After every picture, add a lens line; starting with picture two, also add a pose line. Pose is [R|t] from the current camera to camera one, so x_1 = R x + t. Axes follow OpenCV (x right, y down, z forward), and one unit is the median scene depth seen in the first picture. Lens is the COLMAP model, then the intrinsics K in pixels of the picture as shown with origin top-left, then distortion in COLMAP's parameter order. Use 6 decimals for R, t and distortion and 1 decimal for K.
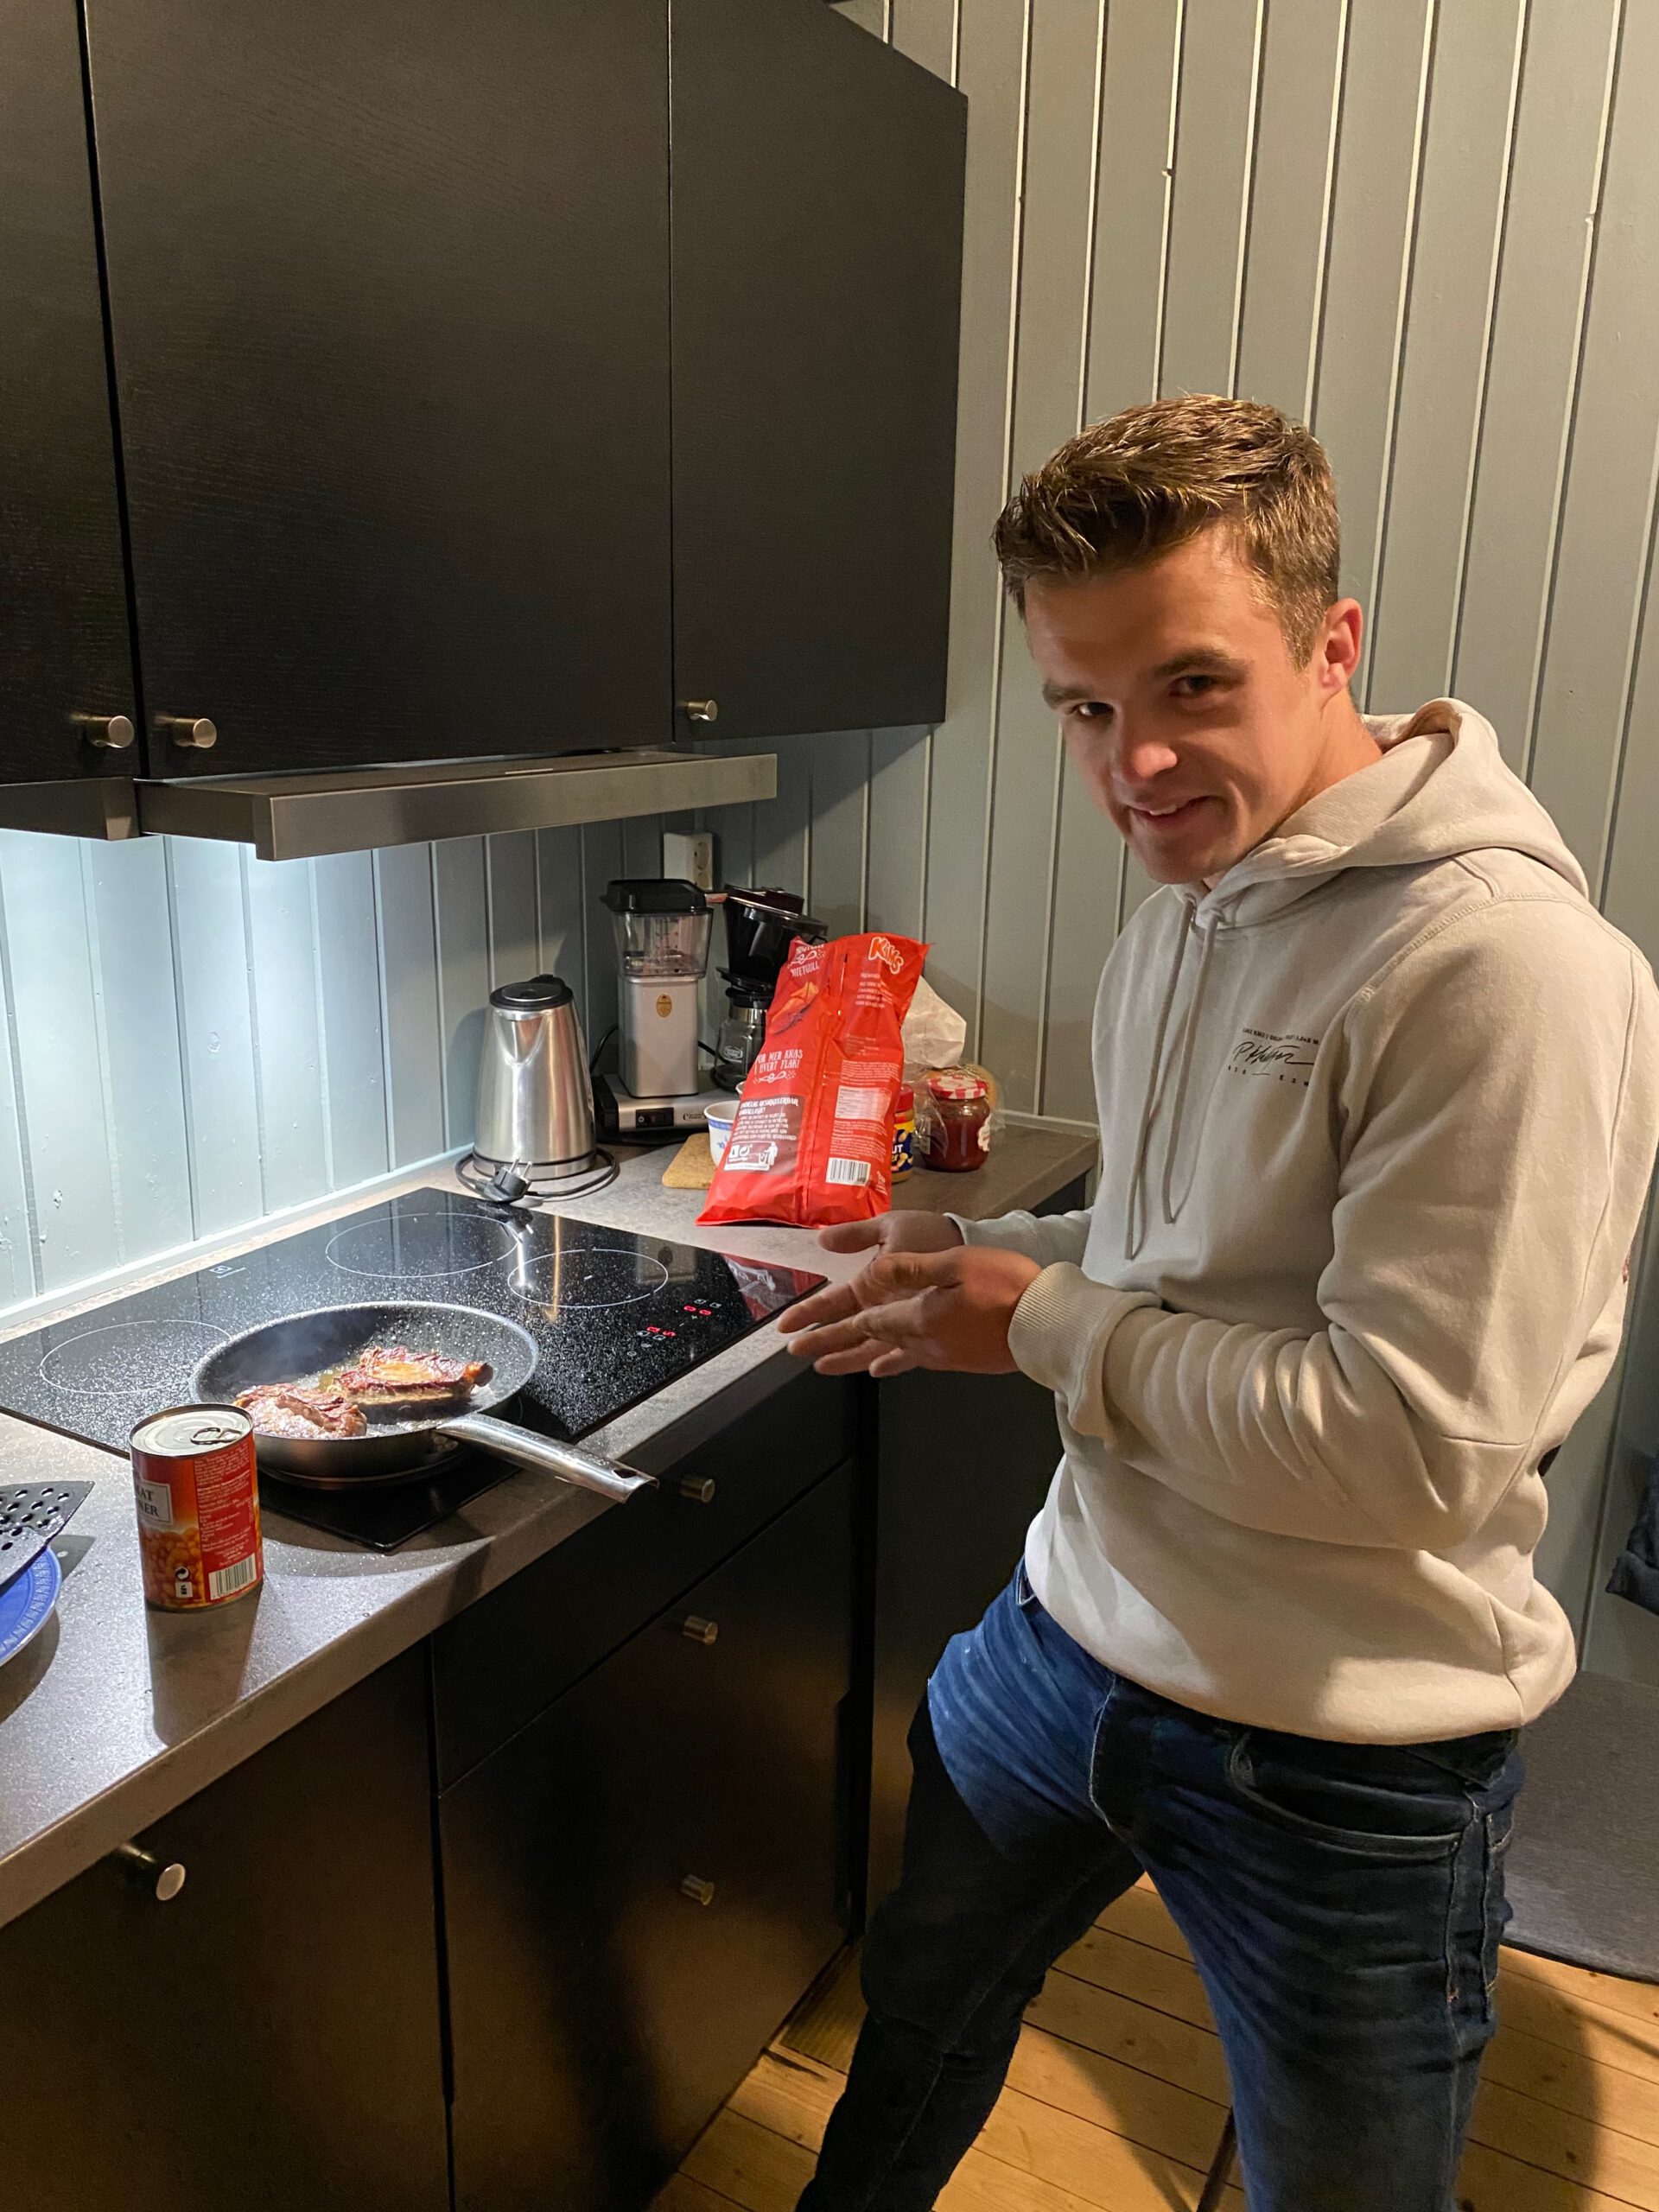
lens RADIAL K [[1644.2, 0, 829.5], [0, 1644.2, 1106.0], [0, 0, 1]] dist [0.000112, -0.002841]
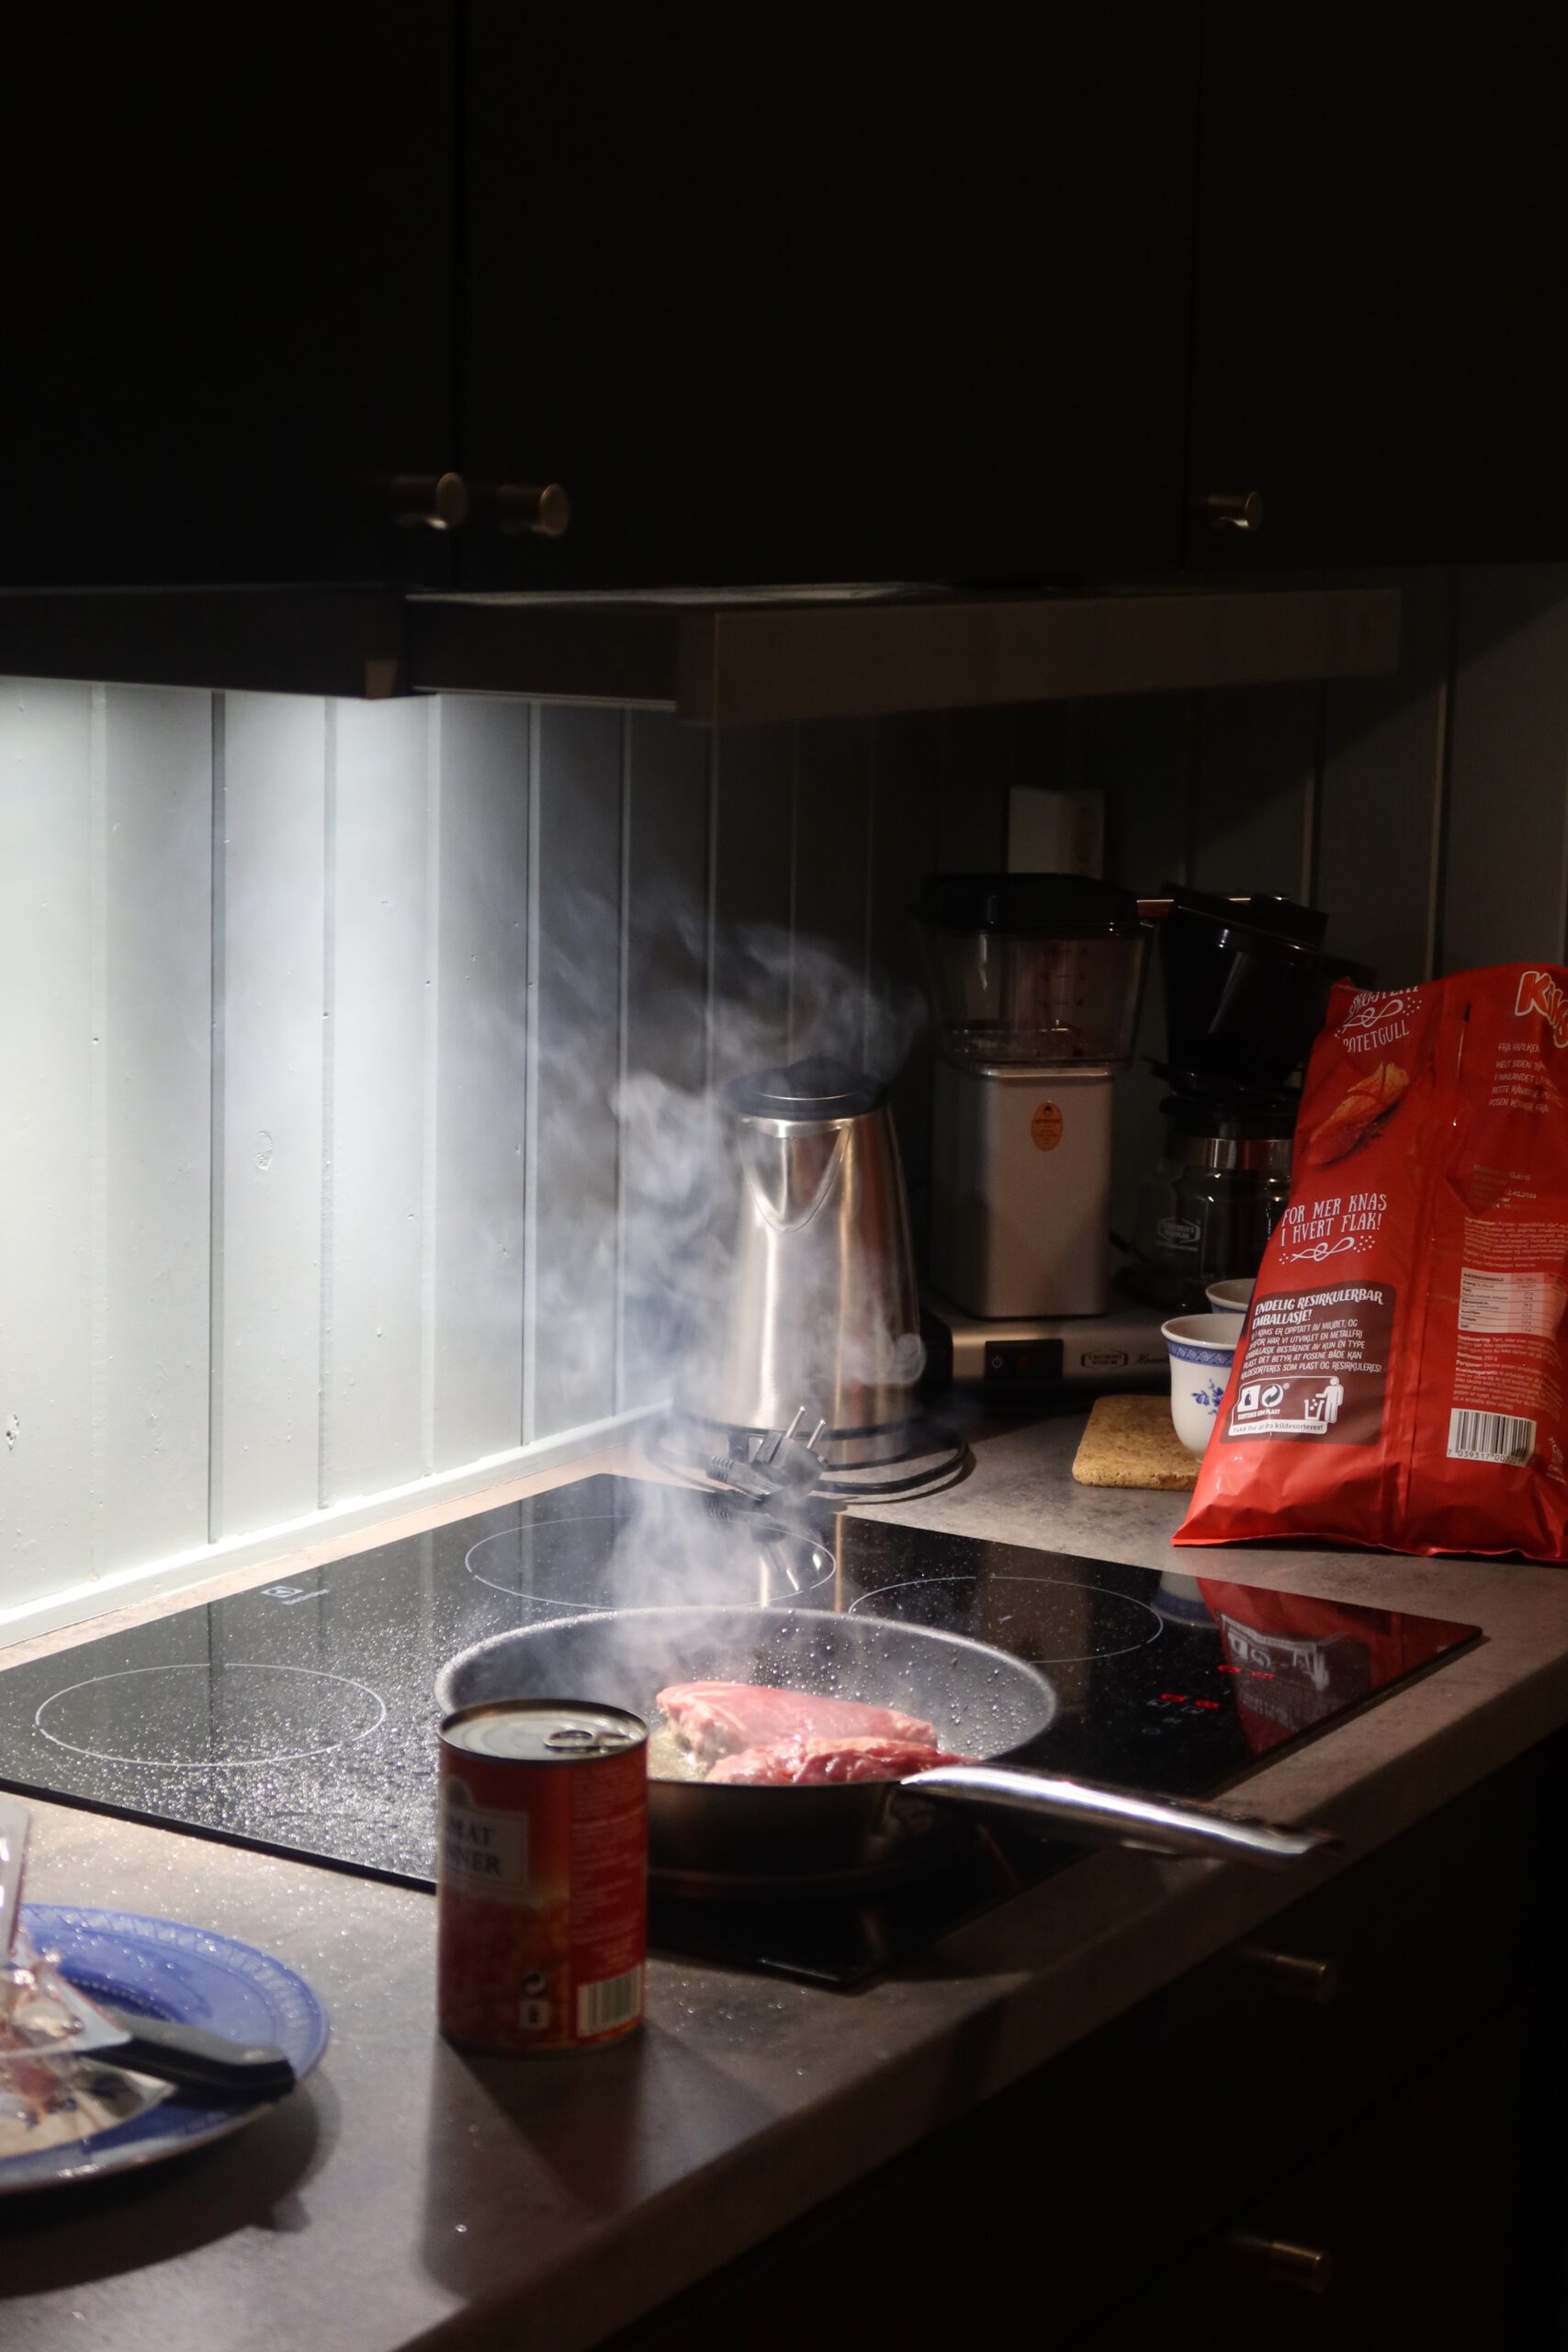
lens RADIAL K [[4272.5, 0, 784.0], [0, 4272.5, 1176.0], [0, 0, 1]] dist [0.007773, 0.025559]
pose [[0.999304, 0.007908, -0.036445, -0.150173], [-0.011515, 0.994936, -0.099844, 0.090376], [0.035470, 0.100195, 0.994335, -0.278785]]
